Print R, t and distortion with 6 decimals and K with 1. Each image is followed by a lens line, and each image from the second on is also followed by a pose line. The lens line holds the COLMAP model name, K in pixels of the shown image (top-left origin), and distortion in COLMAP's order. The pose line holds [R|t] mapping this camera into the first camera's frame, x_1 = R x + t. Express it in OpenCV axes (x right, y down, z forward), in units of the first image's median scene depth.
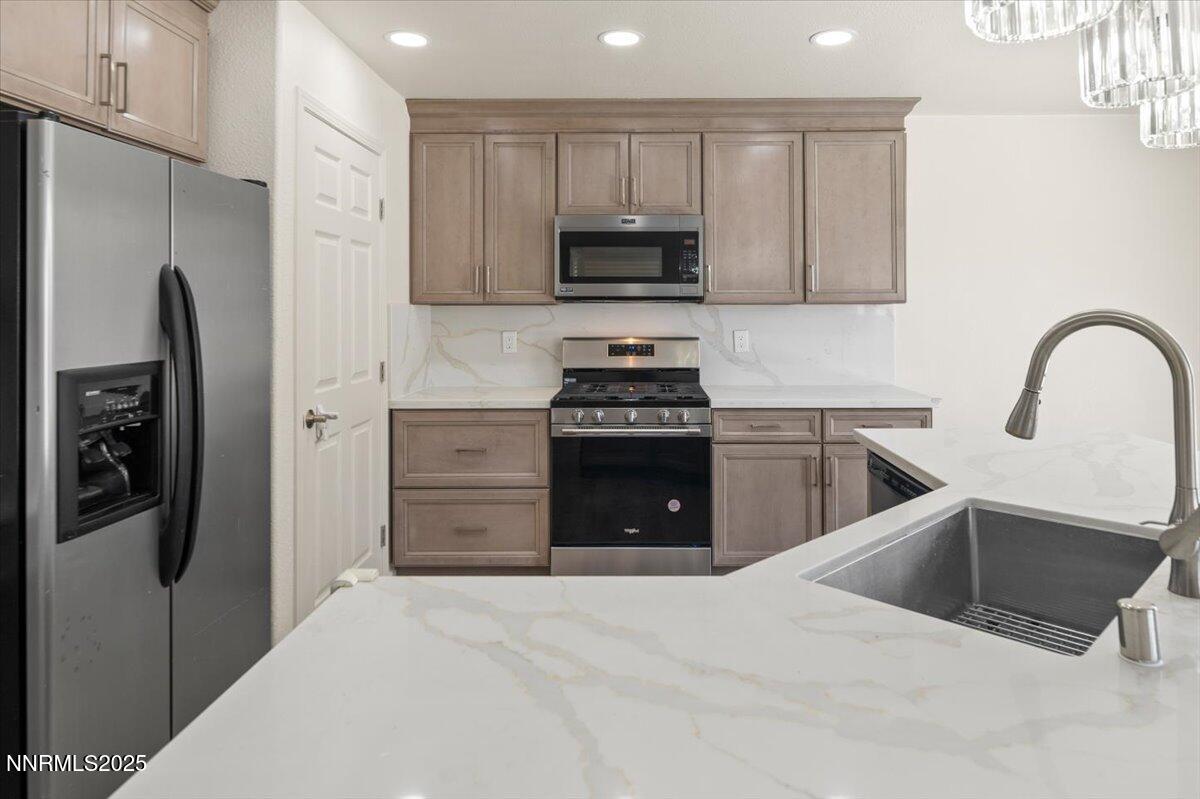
lens RADIAL K [[734.6, 0, 634.8], [0, 734.6, 307.5], [0, 0, 1]] dist [0.001985, 0.000570]
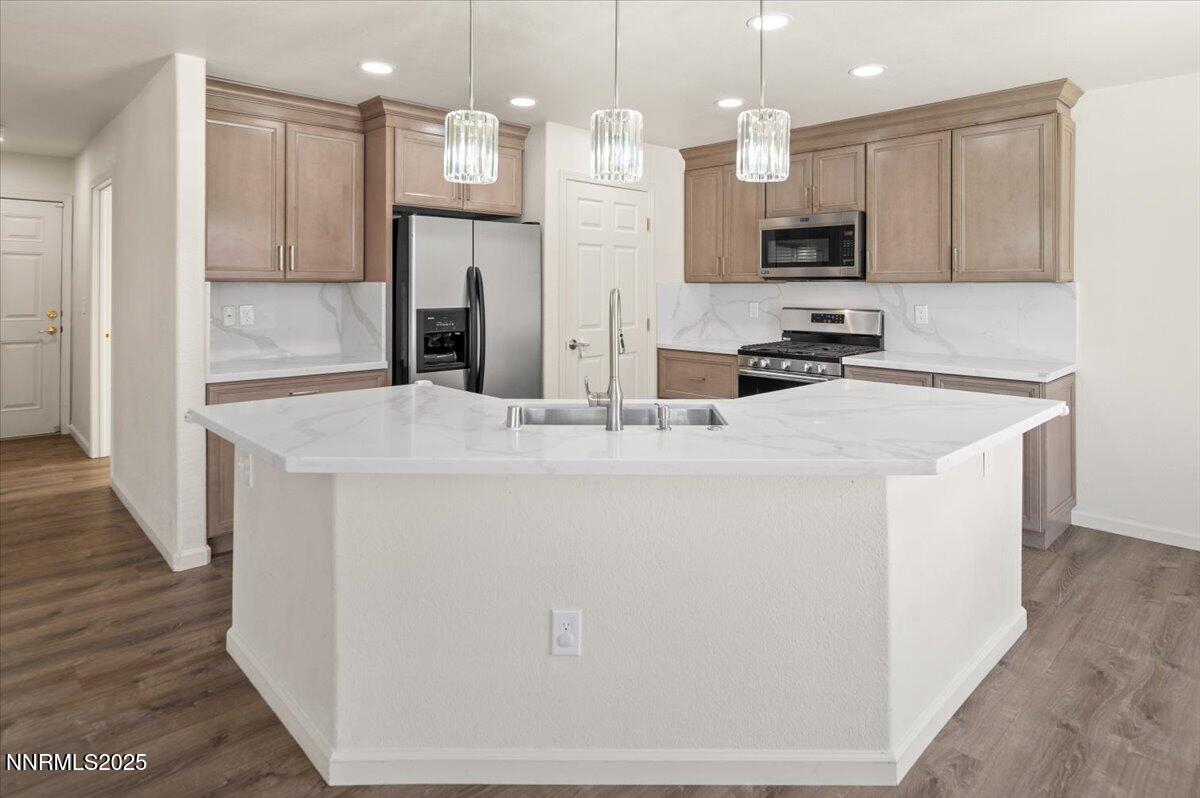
lens RADIAL K [[667.2, 0, 628.6], [0, 667.2, 285.8], [0, 0, 1]] dist [0.000423, -0.006460]
pose [[0.716664, 0.002671, -0.697413, 0.591493], [-0.000850, 0.999995, 0.002956, -0.001919], [0.697418, -0.001525, 0.716663, -0.080556]]
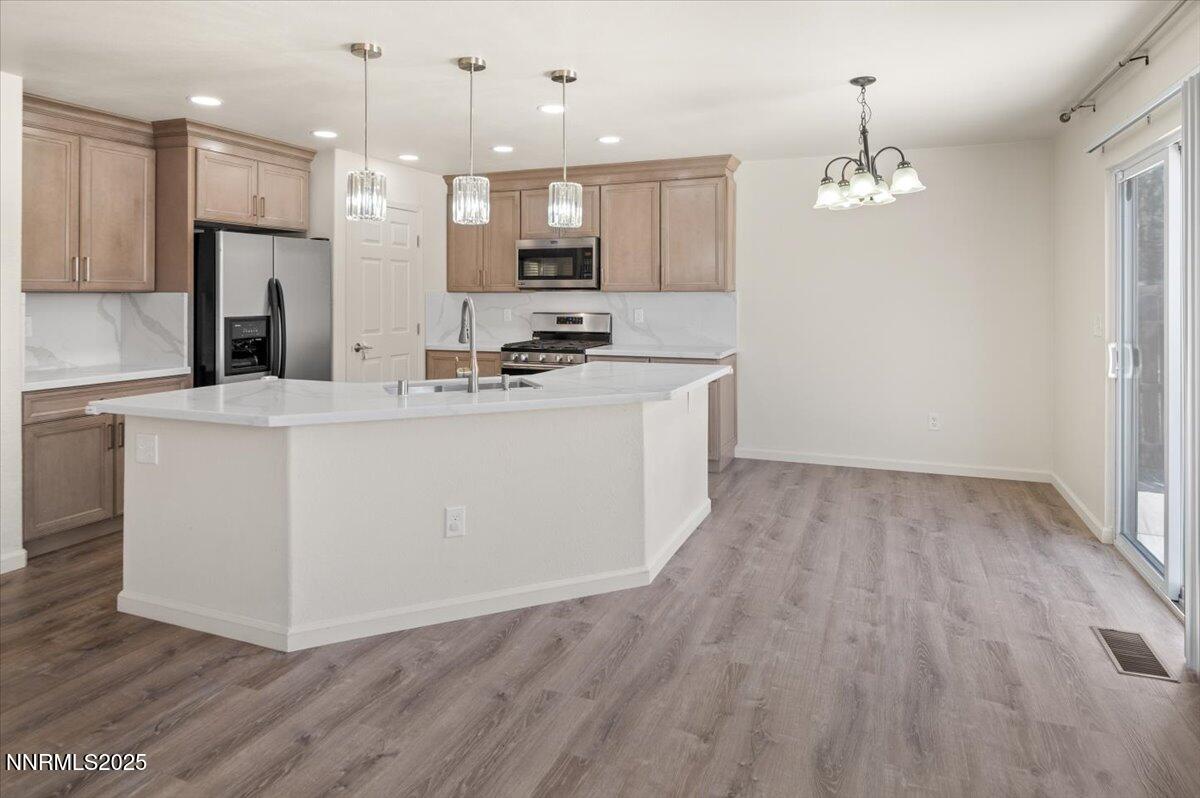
lens RADIAL K [[690.0, 0, 604.2], [0, 690.0, 296.6], [0, 0, 1]] dist [0.000257, -0.000942]
pose [[0.931714, 0.001110, -0.363191, 0.652566], [0.001254, 0.999980, 0.006275, -0.003769], [0.363191, -0.006302, 0.931694, -0.405300]]
